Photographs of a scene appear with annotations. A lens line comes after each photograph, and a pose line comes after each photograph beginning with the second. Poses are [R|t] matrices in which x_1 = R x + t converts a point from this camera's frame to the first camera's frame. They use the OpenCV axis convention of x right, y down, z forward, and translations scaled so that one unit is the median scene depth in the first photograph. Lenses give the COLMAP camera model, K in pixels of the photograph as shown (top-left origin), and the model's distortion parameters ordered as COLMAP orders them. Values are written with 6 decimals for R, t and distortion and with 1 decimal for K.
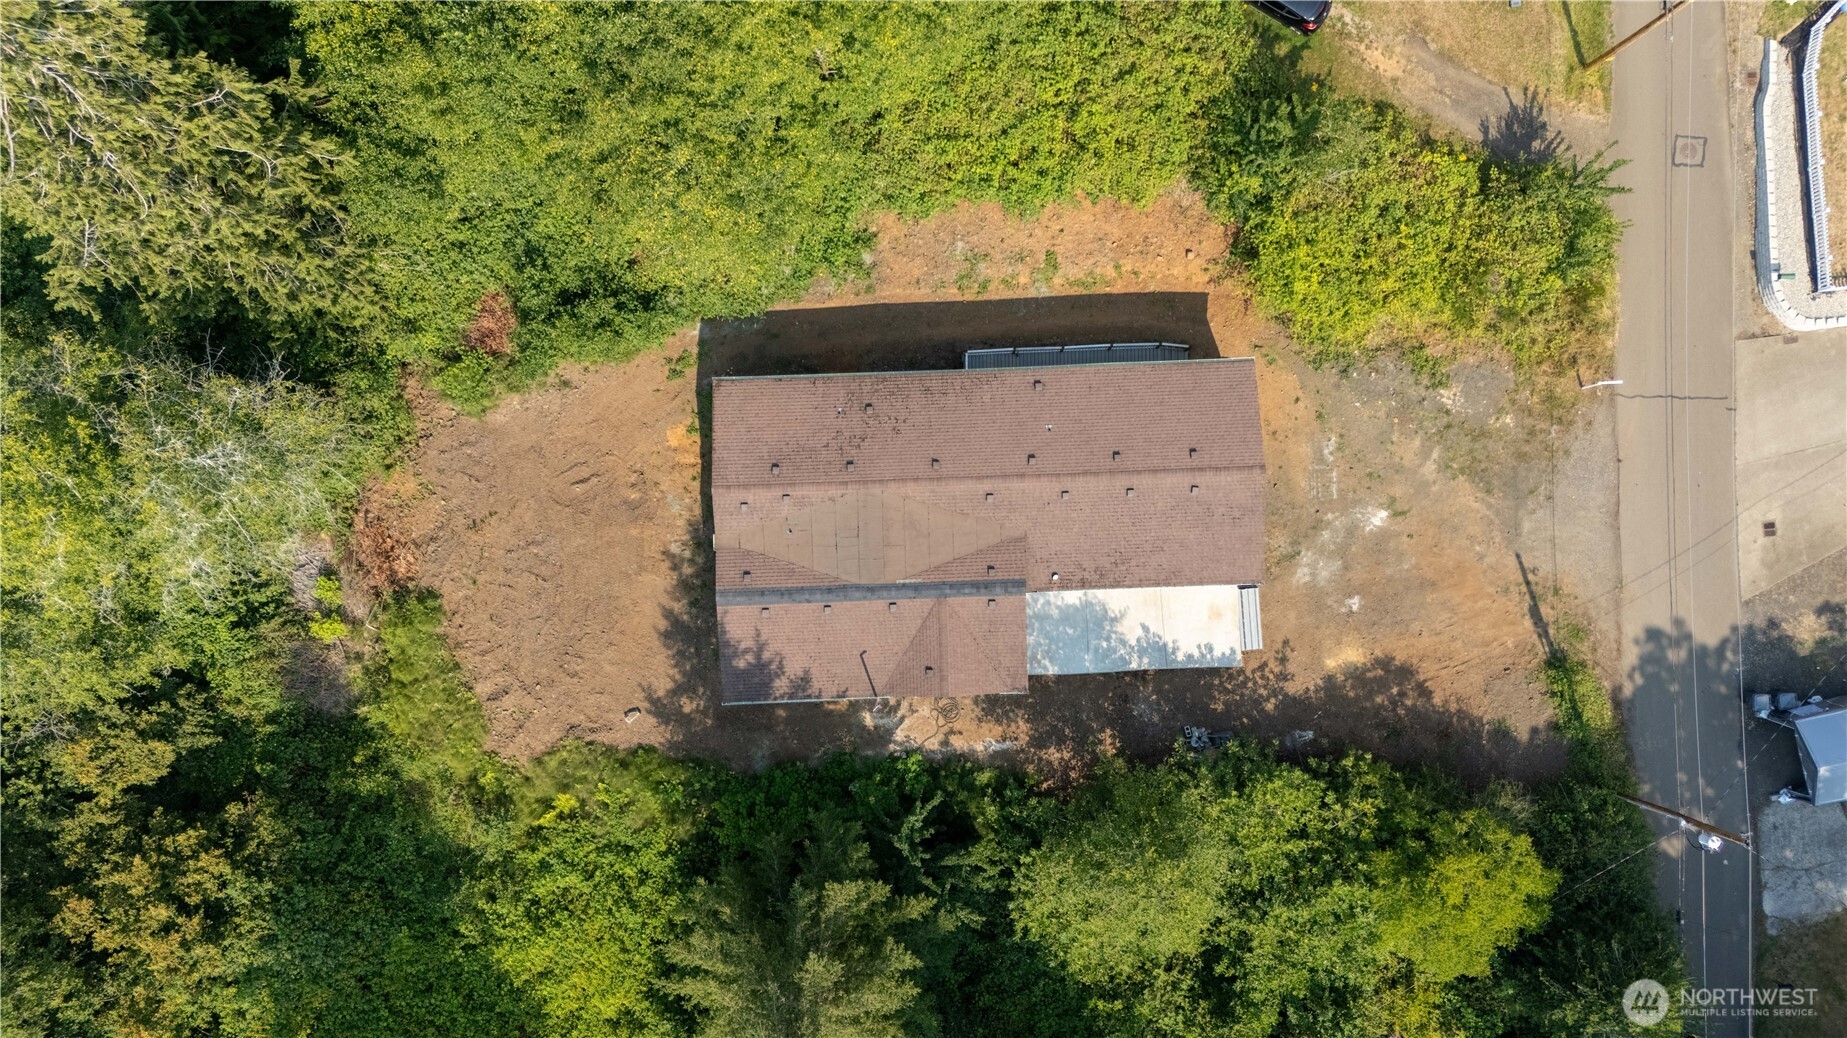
lens RADIAL K [[1361.3, 0, 927.1], [0, 1361.3, 512.3], [0, 0, 1]] dist [0.066019, -0.060502]
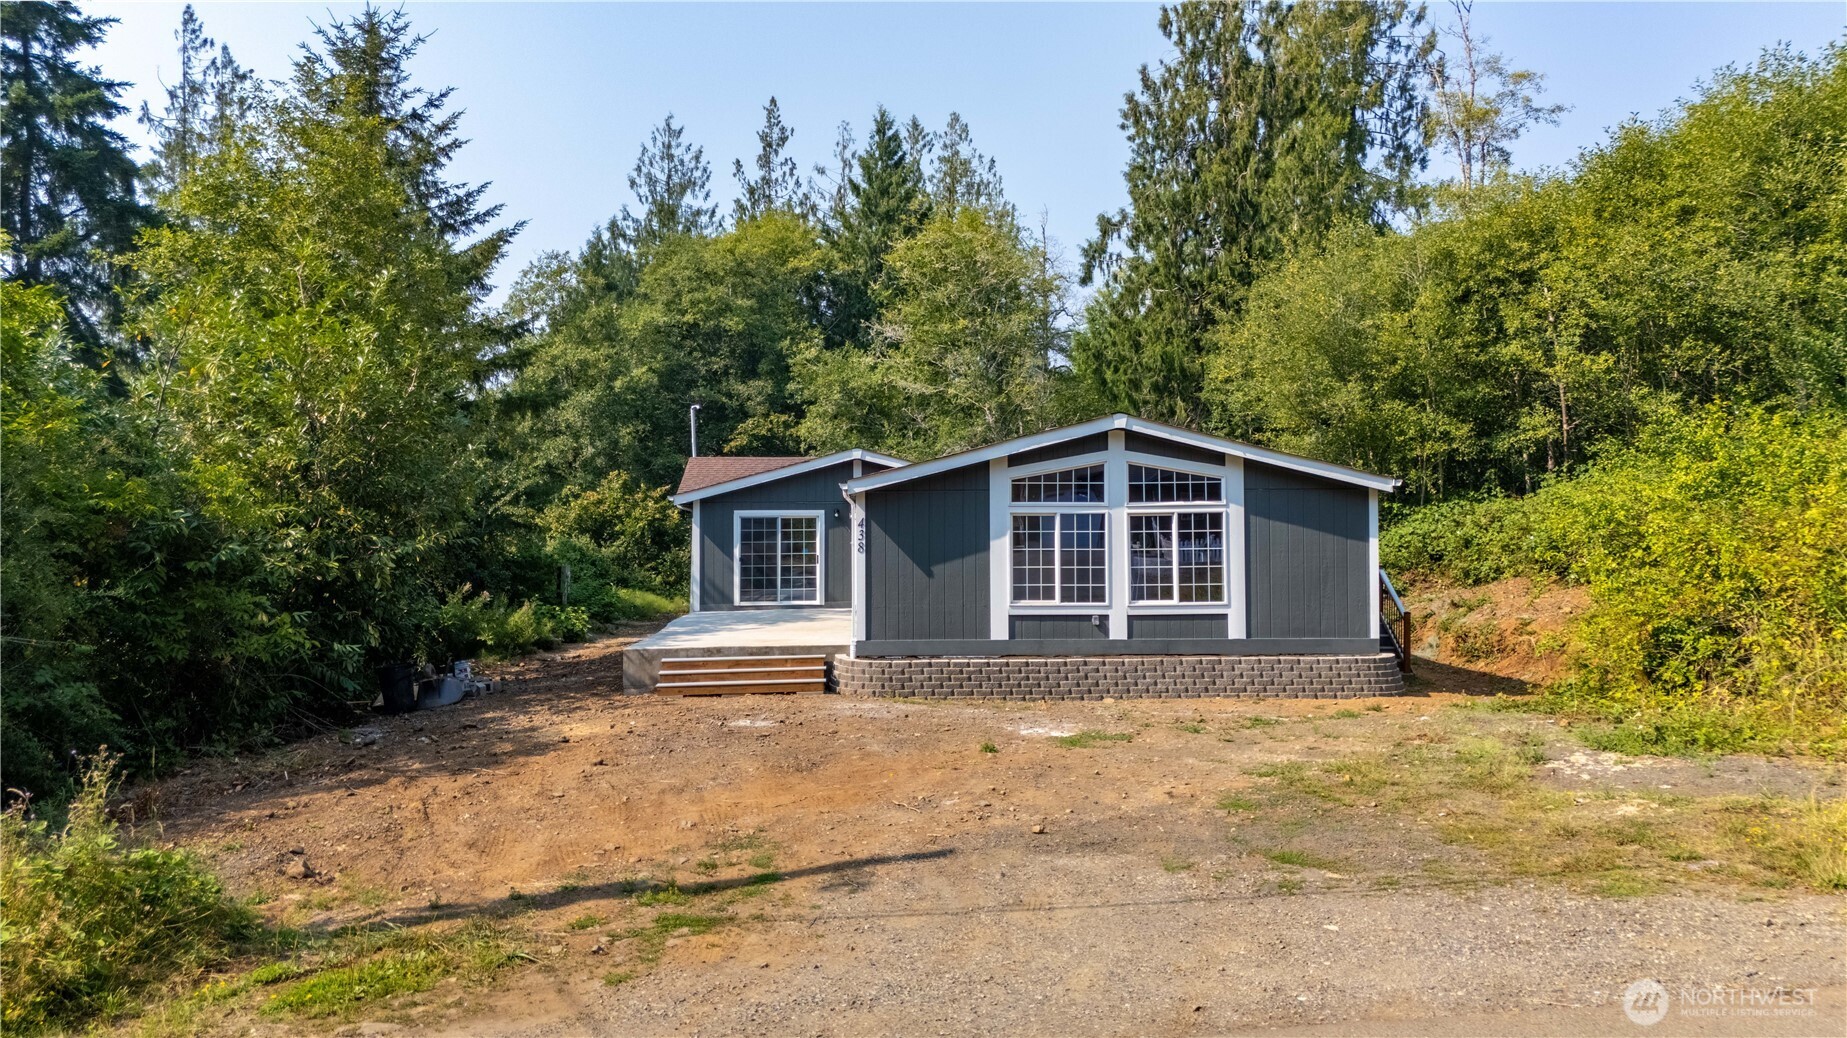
lens RADIAL K [[1361.3, 0, 927.1], [0, 1361.3, 512.3], [0, 0, 1]] dist [0.066019, -0.060502]
pose [[0.017639, -0.014333, -0.999742, 0.612028], [-0.998716, 0.047236, -0.018298, 0.031784], [0.047486, 0.998781, -0.013482, 0.957445]]
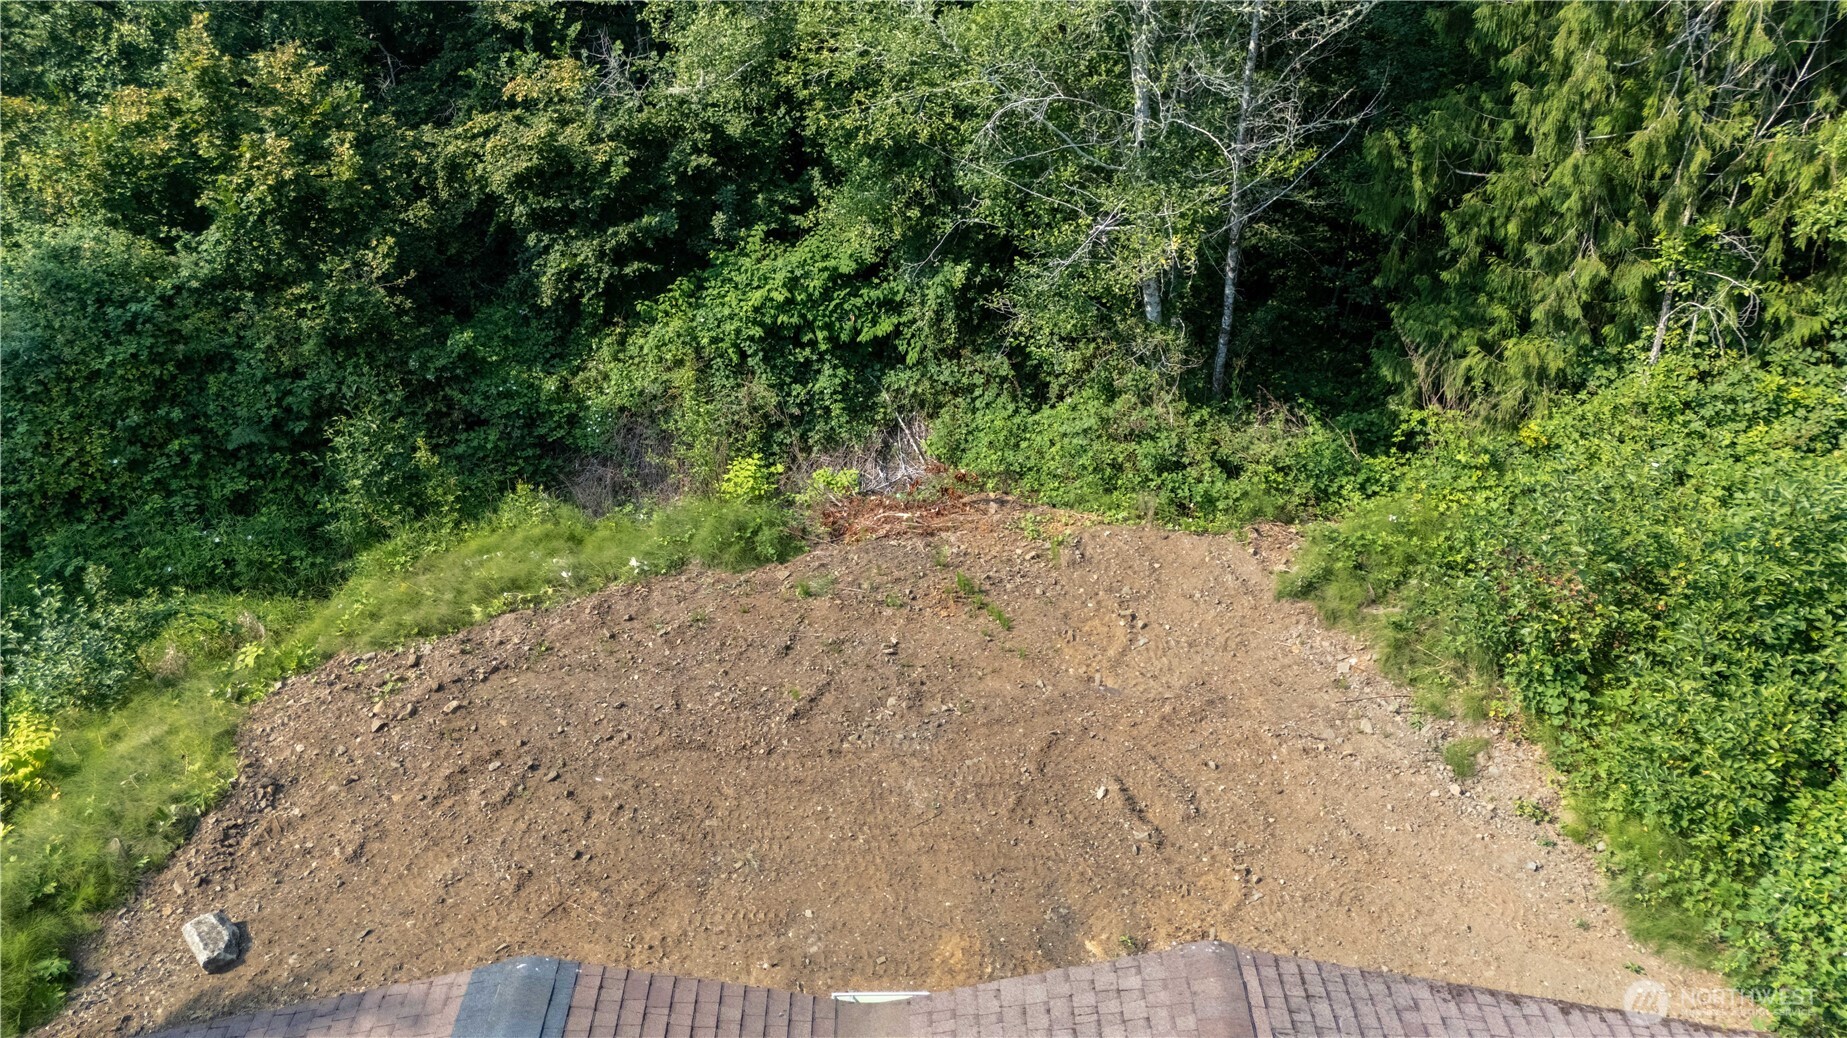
lens RADIAL K [[1361.3, 0, 927.1], [0, 1361.3, 512.3], [0, 0, 1]] dist [0.066019, -0.060502]
pose [[-0.012429, 0.513618, -0.857929, -0.048030], [-0.998872, 0.032941, 0.034191, 0.005710], [0.045822, 0.857387, 0.512629, 0.805874]]
